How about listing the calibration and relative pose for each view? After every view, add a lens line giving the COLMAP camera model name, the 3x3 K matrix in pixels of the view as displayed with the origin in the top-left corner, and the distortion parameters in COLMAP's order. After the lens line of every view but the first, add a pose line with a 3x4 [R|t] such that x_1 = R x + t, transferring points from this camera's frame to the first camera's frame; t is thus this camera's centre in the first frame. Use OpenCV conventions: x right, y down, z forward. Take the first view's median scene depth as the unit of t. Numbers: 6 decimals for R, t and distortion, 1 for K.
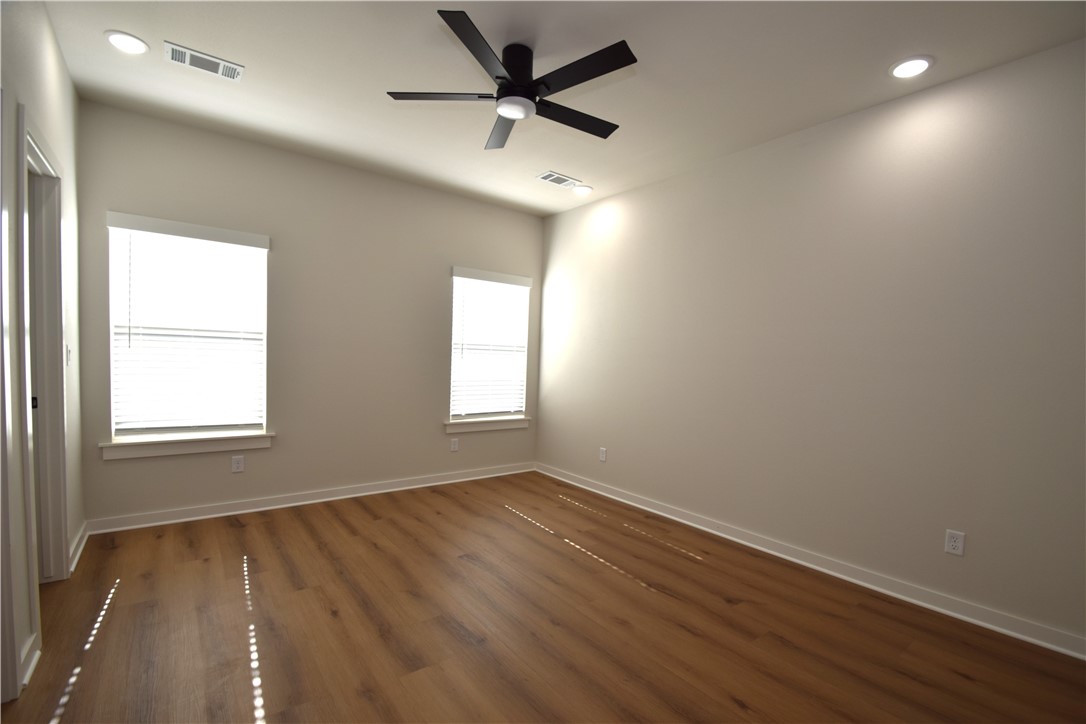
lens RADIAL K [[478.0, 0, 542.2], [0, 478.0, 365.0], [0, 0, 1]] dist [0.003645, -0.011251]
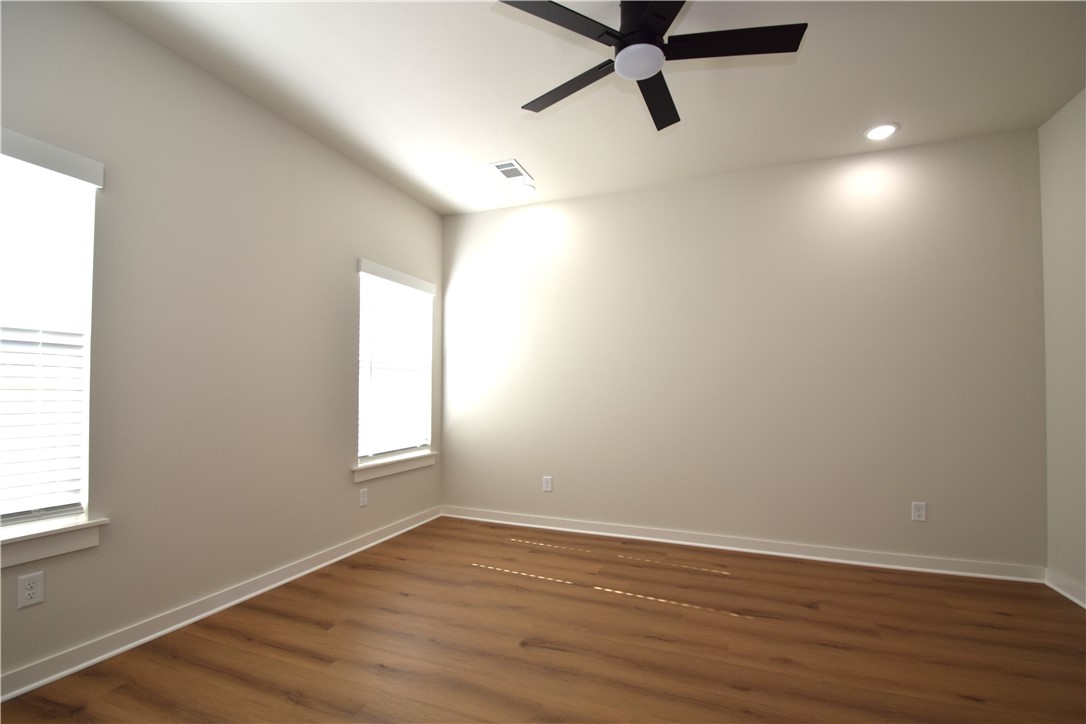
lens RADIAL K [[478.0, 0, 537.6], [0, 478.0, 367.4], [0, 0, 1]] dist [0.003645, -0.011251]
pose [[0.858305, -0.004807, 0.513117, -0.417687], [0.033311, 0.998369, -0.046367, 0.012267], [-0.512057, 0.056889, 0.857065, 0.274160]]
